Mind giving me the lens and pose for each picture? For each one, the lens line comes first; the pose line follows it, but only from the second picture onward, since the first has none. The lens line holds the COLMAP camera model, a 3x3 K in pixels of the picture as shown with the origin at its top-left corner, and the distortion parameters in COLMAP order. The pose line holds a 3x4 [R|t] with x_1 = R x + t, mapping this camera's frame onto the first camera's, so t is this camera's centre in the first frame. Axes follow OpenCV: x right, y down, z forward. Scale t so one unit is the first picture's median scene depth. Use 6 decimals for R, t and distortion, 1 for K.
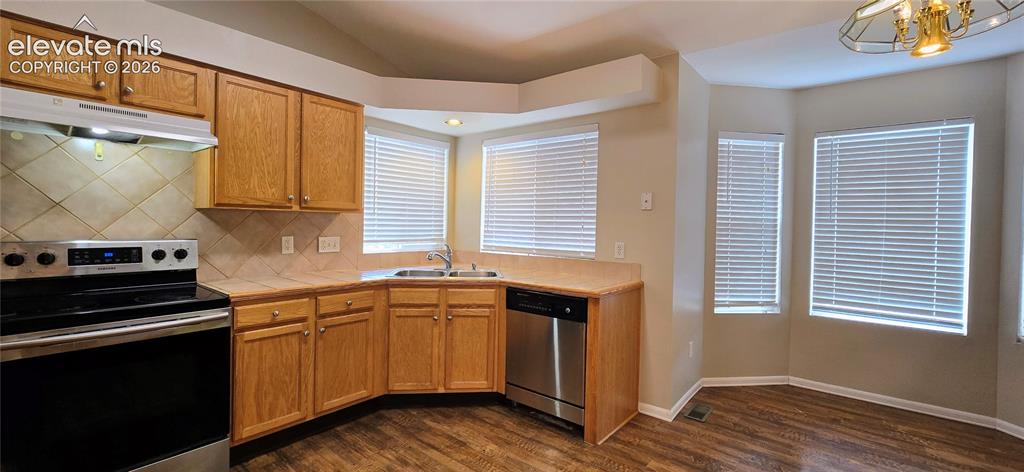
lens RADIAL K [[415.7, 0, 516.8], [0, 415.7, 230.3], [0, 0, 1]] dist [-0.009789, 0.002424]
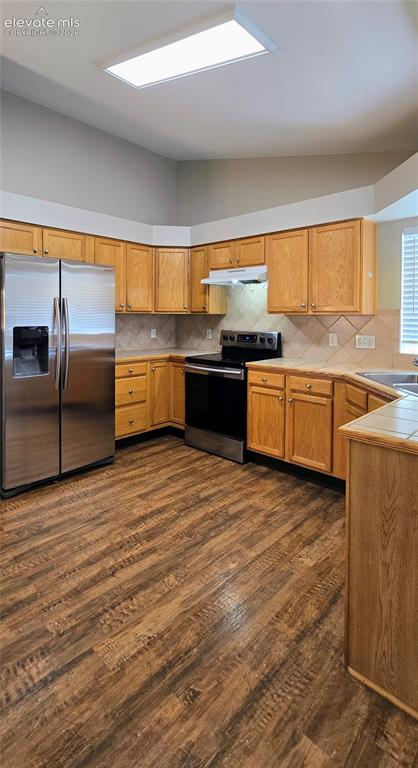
lens RADIAL K [[367.8, 0, 215.4], [0, 367.8, 320.8], [0, 0, 1]] dist [-0.016840, 0.003530]
pose [[-0.060057, -0.009712, -0.998148, 0.667293], [-0.024587, 0.999664, -0.008248, -0.006857], [0.997892, 0.024047, -0.060275, 0.710161]]
